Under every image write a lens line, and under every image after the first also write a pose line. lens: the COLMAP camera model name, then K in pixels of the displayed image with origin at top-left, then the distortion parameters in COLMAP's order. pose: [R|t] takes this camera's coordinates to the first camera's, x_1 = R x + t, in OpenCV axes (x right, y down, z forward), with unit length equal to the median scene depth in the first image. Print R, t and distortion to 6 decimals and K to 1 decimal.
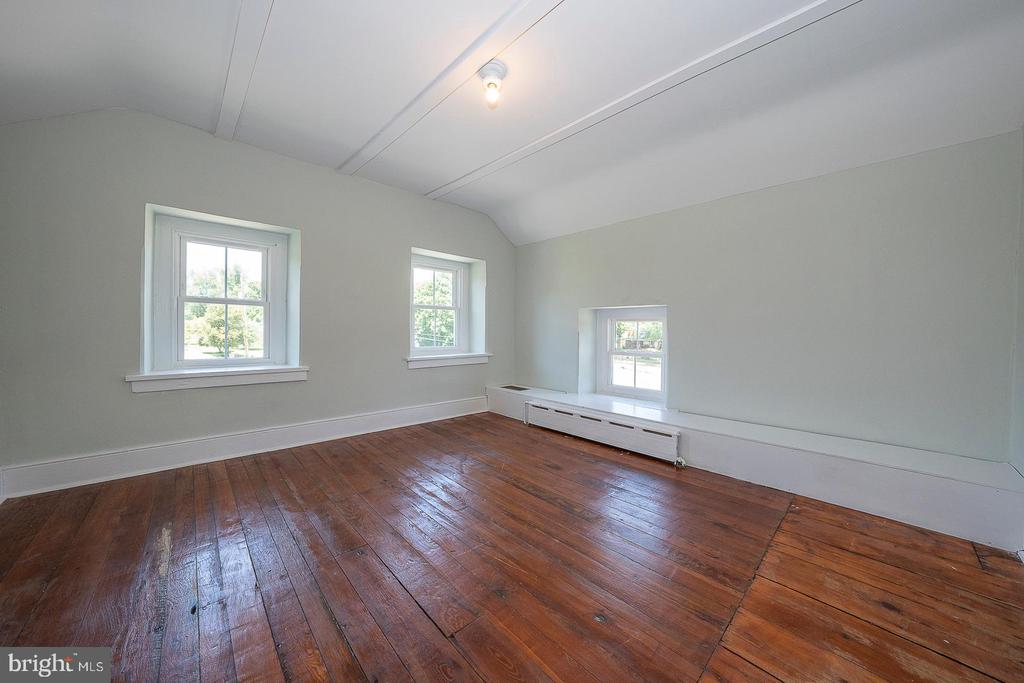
lens RADIAL K [[353.7, 0, 511.8], [0, 353.7, 335.8], [0, 0, 1]] dist [-0.027791, 0.006143]
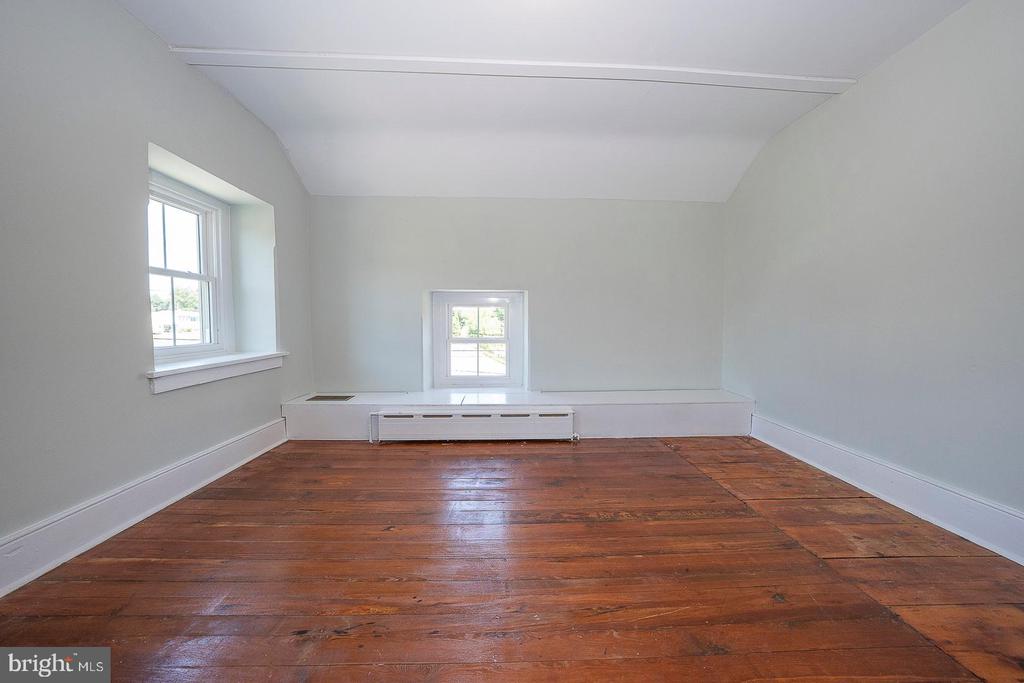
lens RADIAL K [[353.7, 0, 511.8], [0, 353.7, 335.8], [0, 0, 1]] dist [-0.027791, 0.006143]
pose [[0.655025, -0.040349, 0.754529, -0.334481], [0.014416, 0.999059, 0.040911, 0.000557], [-0.755470, -0.015921, 0.654990, 0.323110]]
